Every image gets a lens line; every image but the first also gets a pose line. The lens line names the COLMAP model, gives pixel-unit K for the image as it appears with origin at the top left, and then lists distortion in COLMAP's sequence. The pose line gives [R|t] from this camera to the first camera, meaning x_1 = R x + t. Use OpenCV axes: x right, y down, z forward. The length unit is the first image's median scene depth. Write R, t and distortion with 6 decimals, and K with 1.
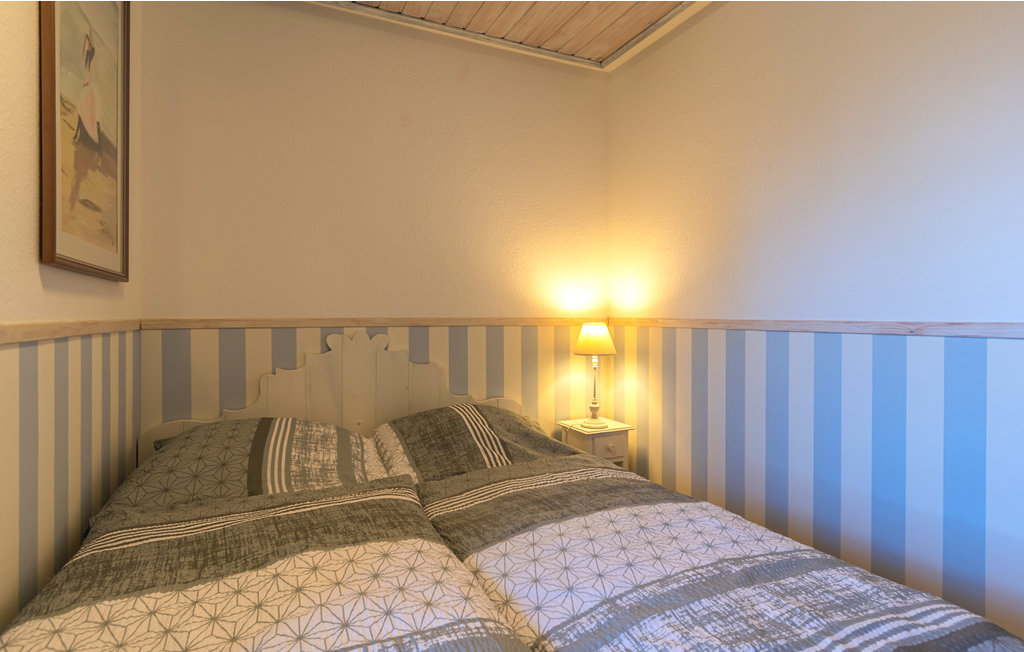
lens RADIAL K [[507.6, 0, 509.2], [0, 507.6, 315.4], [0, 0, 1]] dist [0.000184, -0.000889]
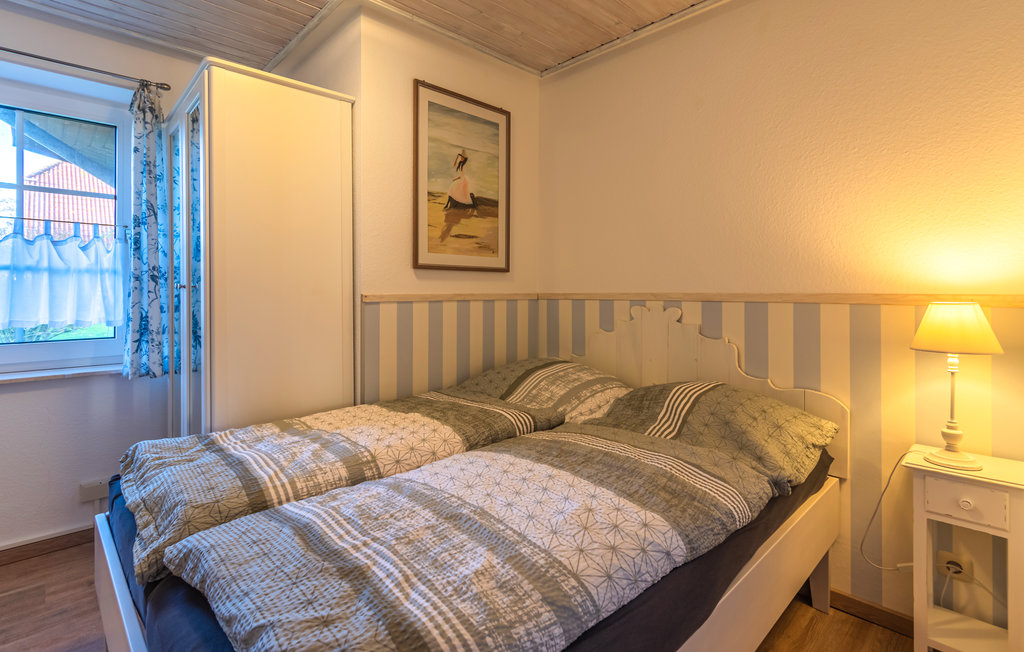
lens RADIAL K [[491.8, 0, 510.6], [0, 491.8, 289.0], [0, 0, 1]] dist [0.003753, 0.000502]
pose [[0.338065, -0.004473, -0.941112, 0.687935], [0.000345, 0.999989, -0.004629, 0.001355], [0.941123, 0.001240, 0.338063, 0.325160]]
